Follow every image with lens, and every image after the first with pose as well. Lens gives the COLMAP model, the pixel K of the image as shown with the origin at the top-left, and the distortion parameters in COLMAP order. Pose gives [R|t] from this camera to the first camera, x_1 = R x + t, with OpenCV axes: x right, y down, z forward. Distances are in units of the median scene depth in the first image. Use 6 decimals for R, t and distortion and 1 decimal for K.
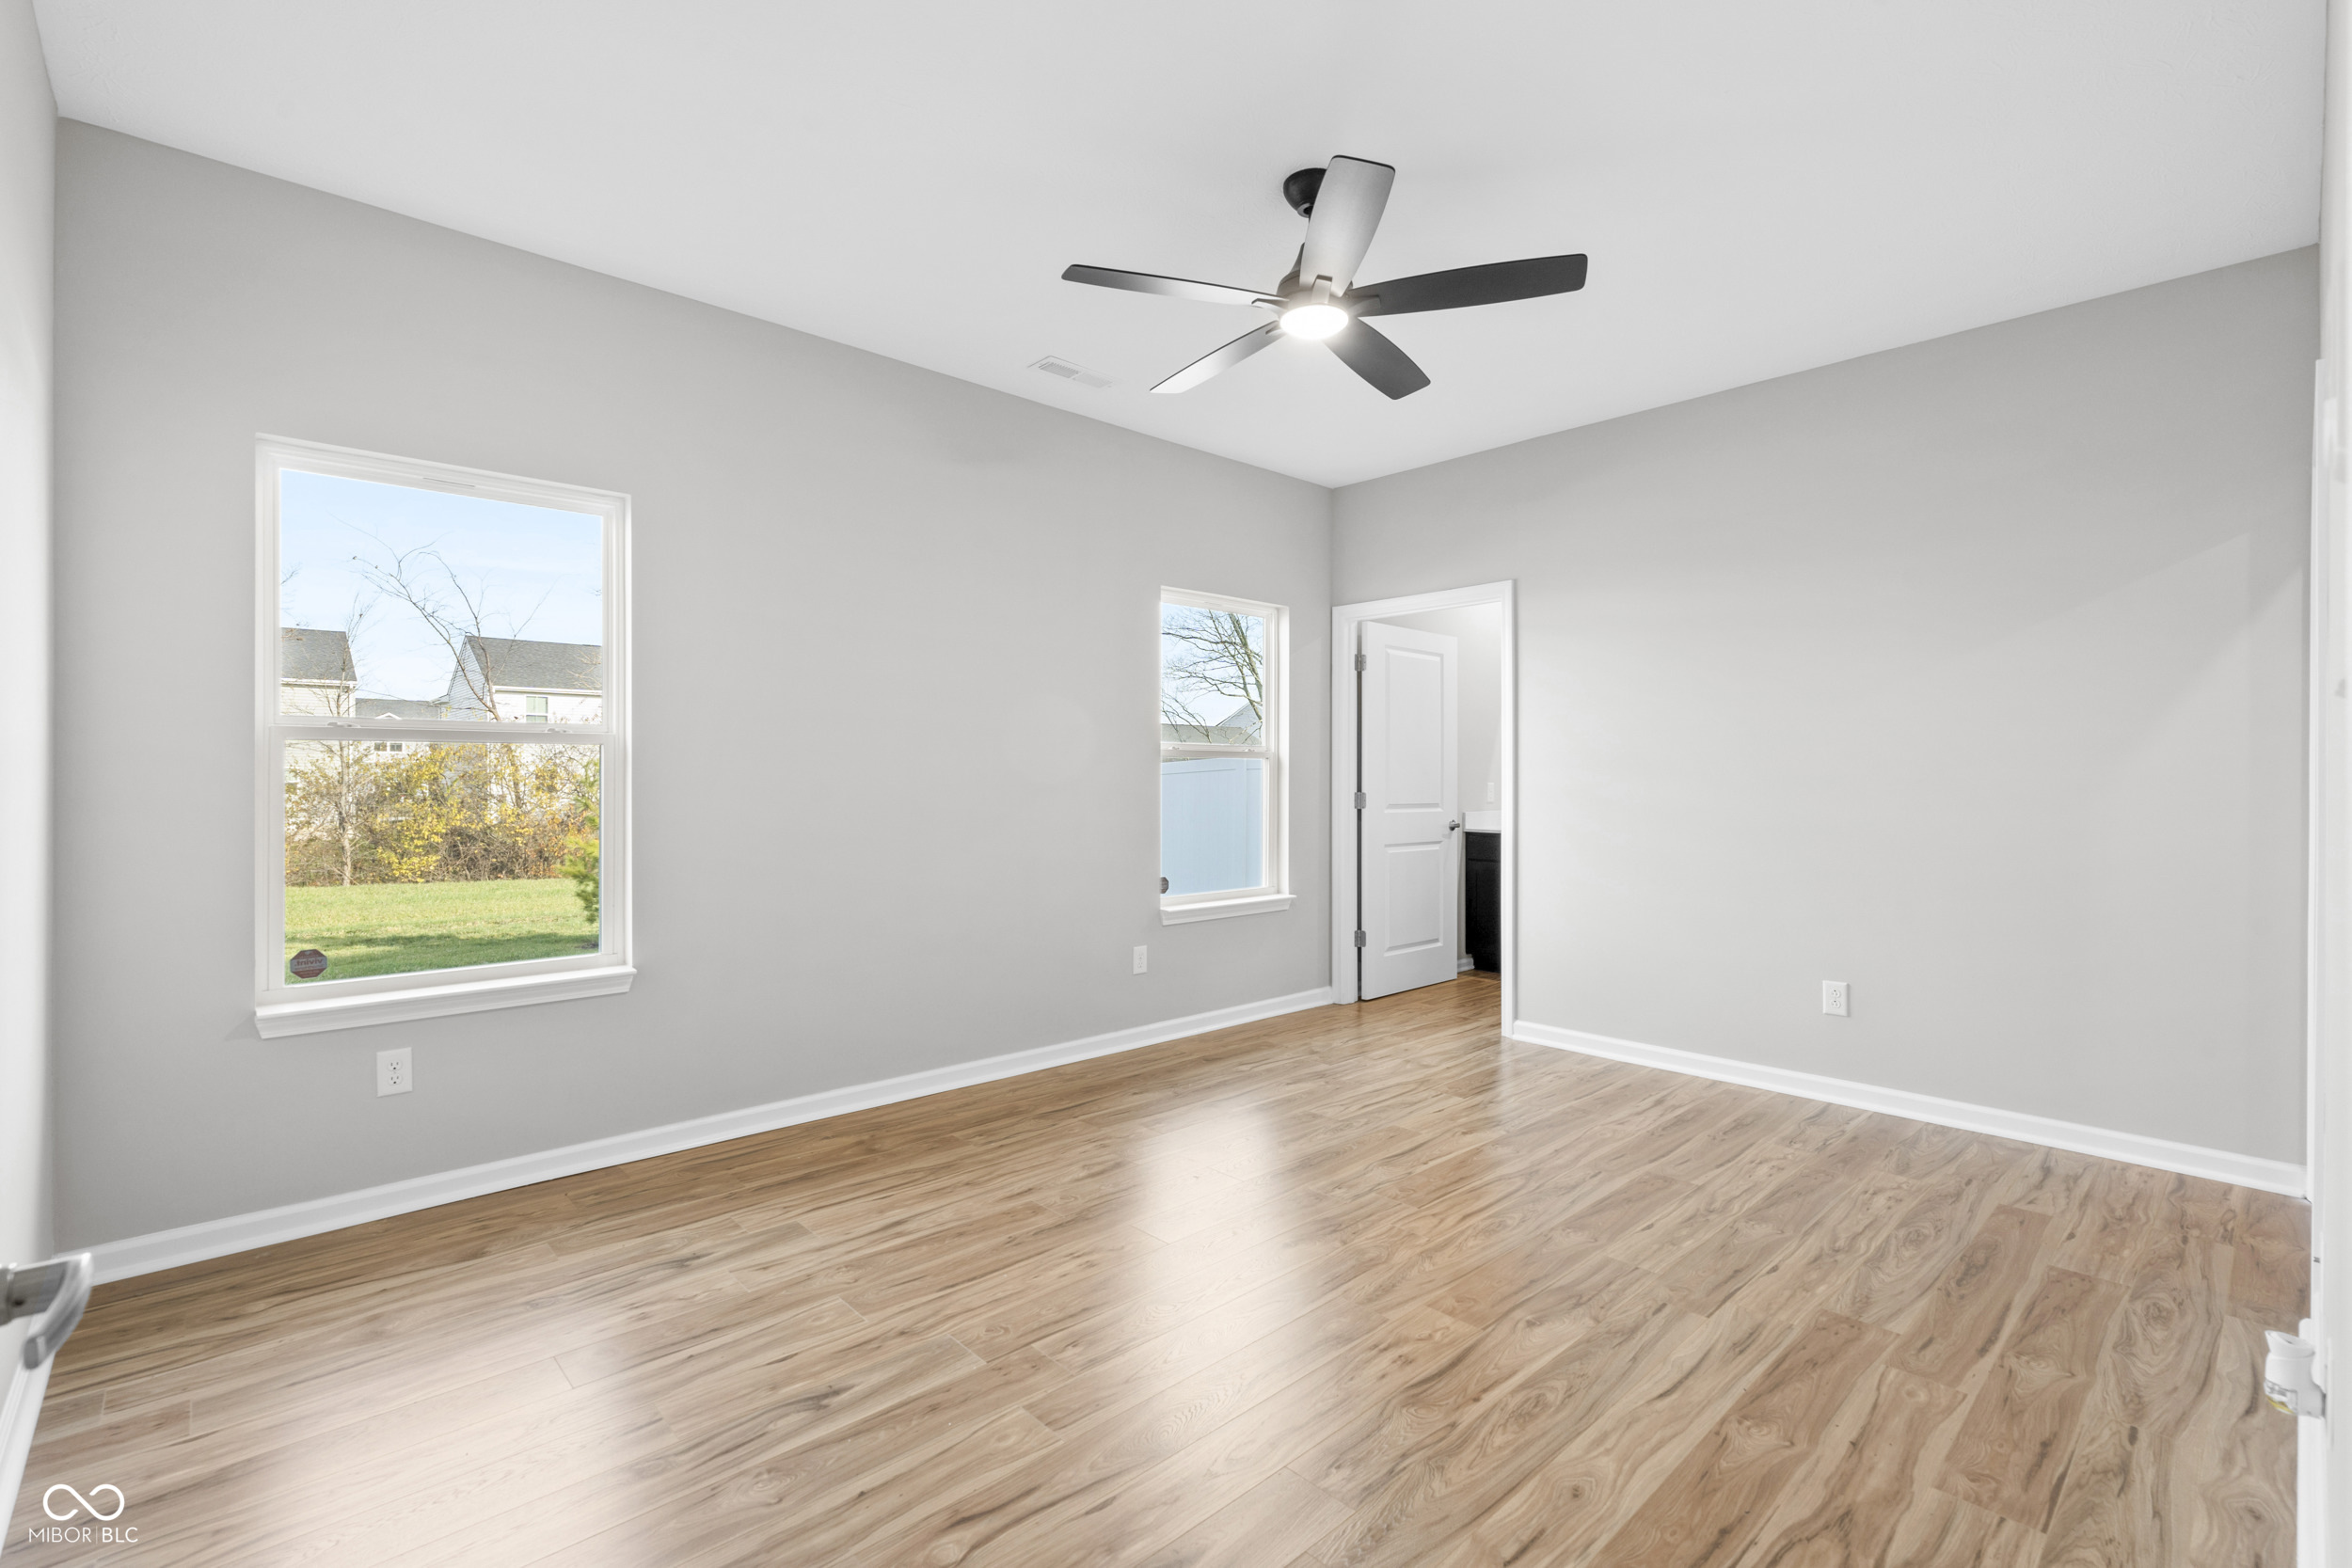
lens RADIAL K [[1073.9, 0, 1178.0], [0, 1073.9, 778.5], [0, 0, 1]] dist [-0.004114, 0.000985]
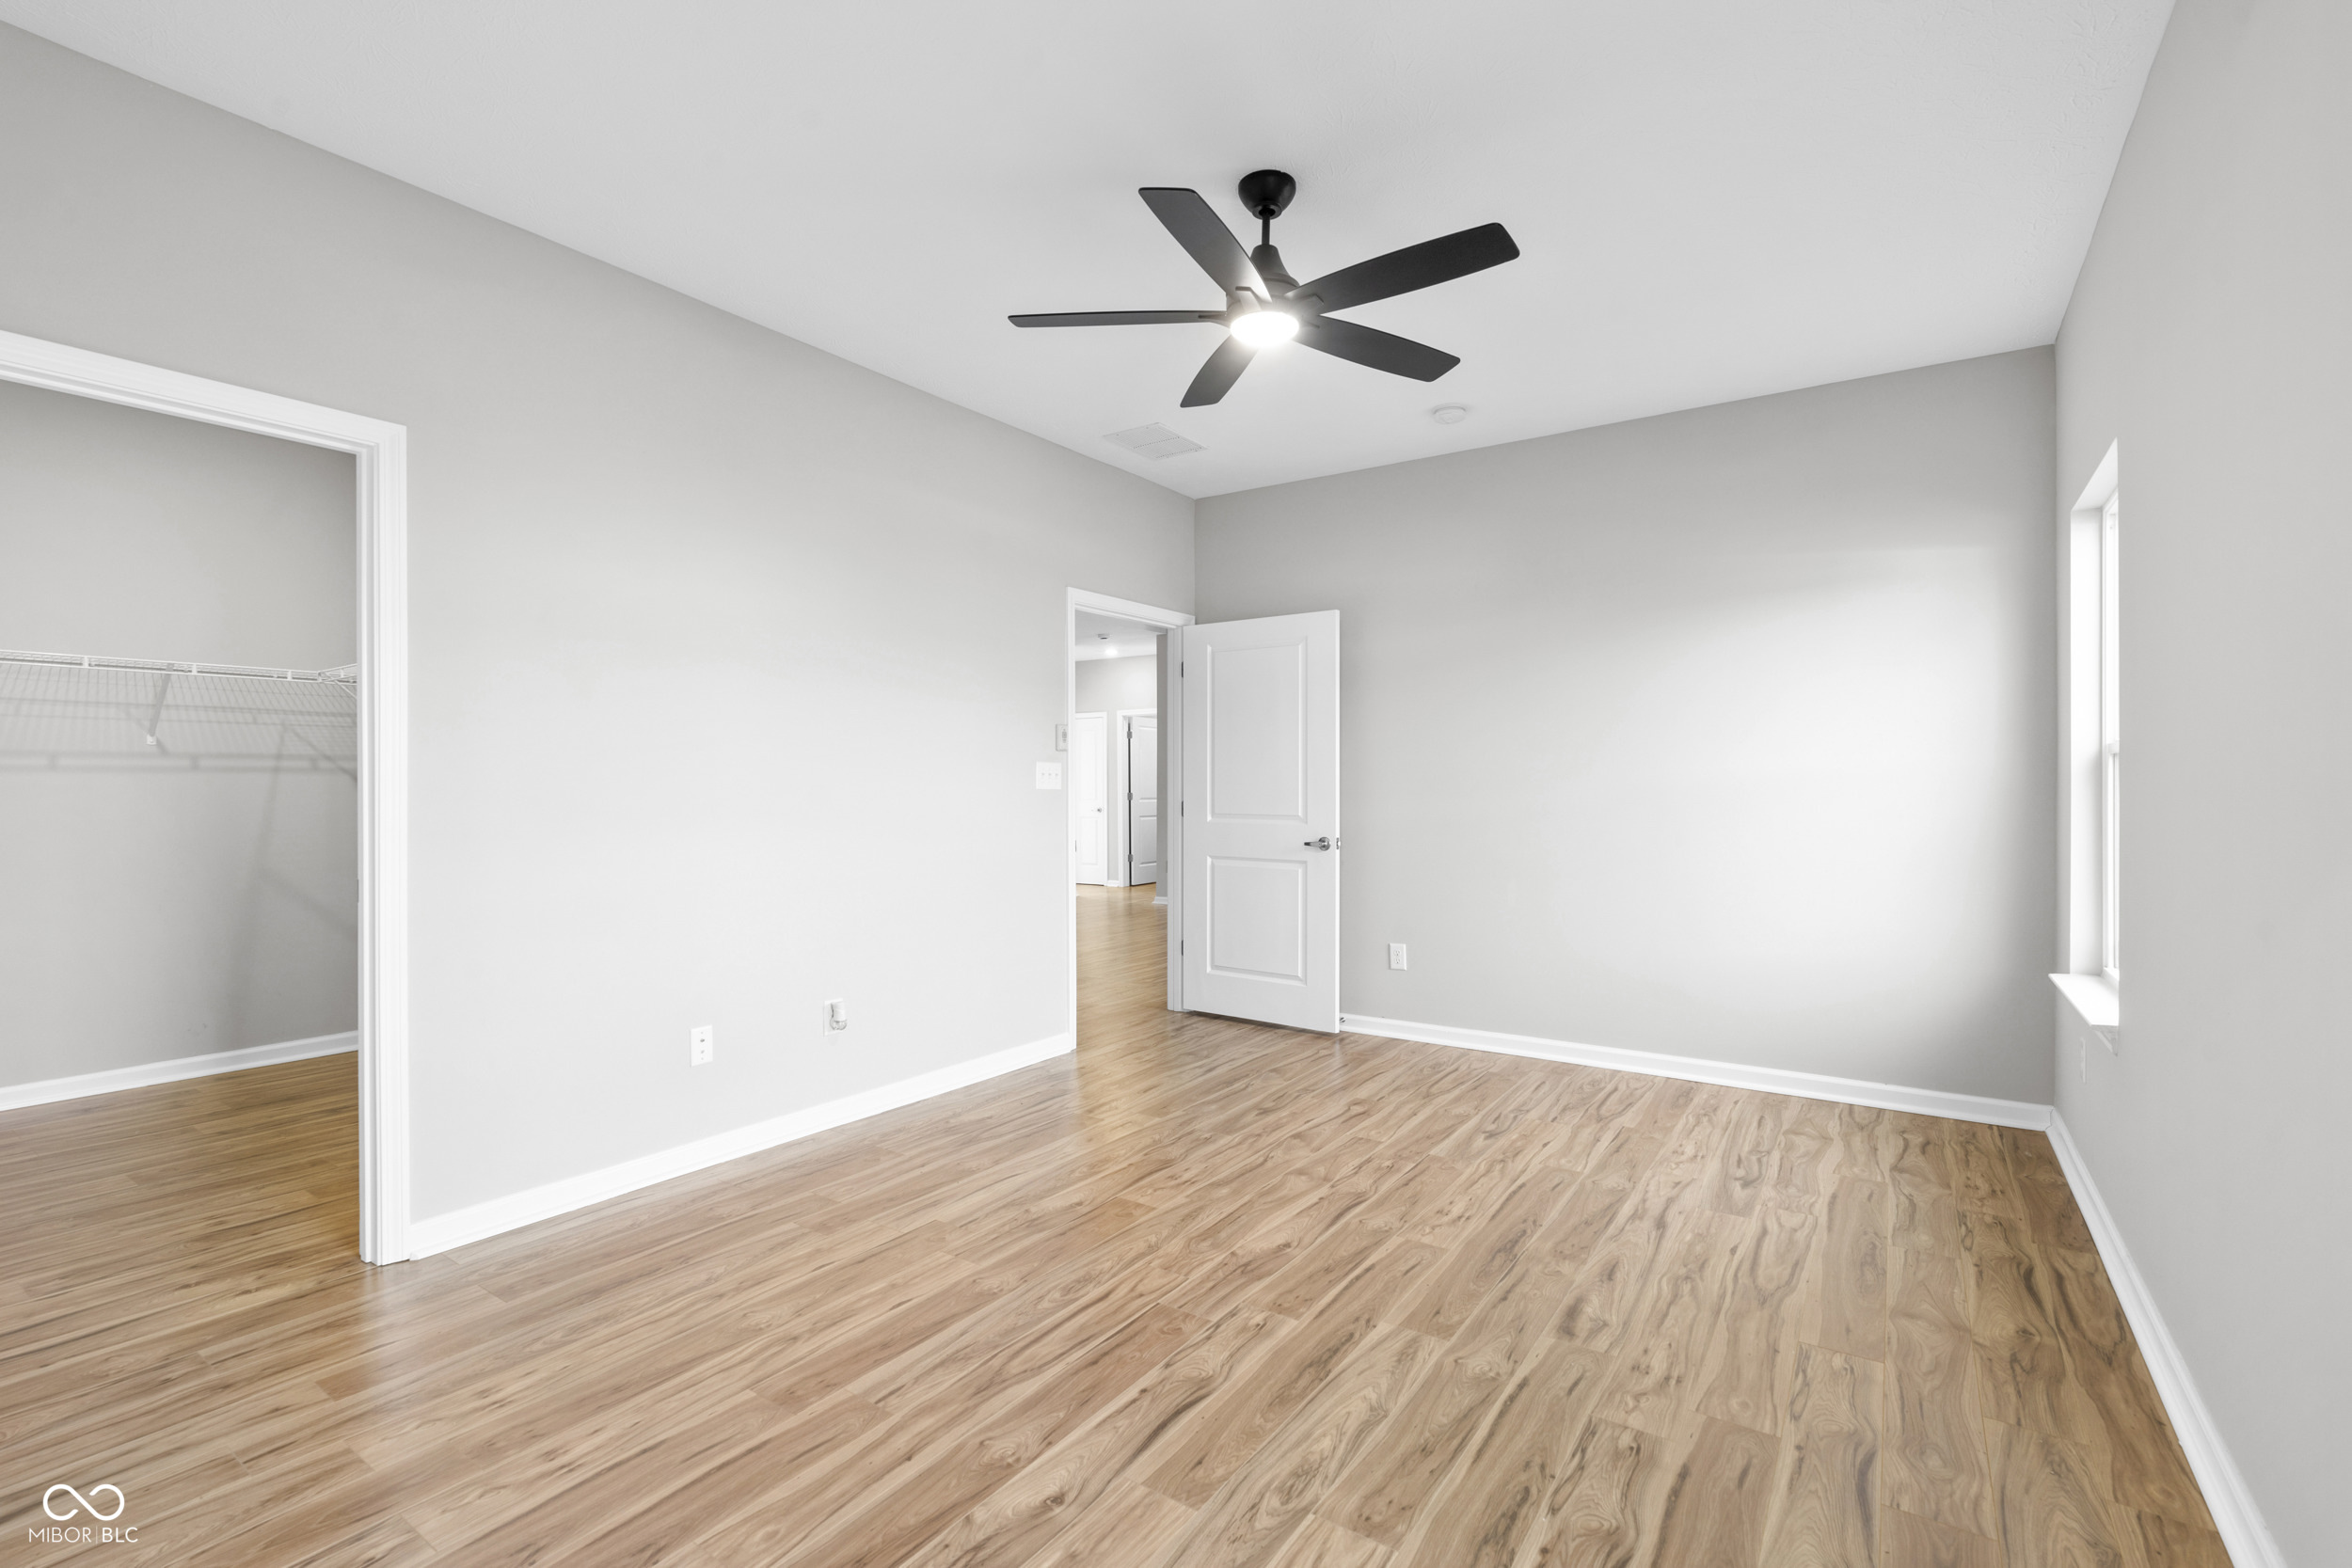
lens RADIAL K [[1073.9, 0, 1177.6], [0, 1073.9, 783.8], [0, 0, 1]] dist [-0.004114, 0.000985]
pose [[-0.977052, -0.002065, -0.212992, 0.417002], [-0.002063, 0.999998, -0.000232, -0.004391], [0.212992, 0.000213, -0.977054, 1.955375]]
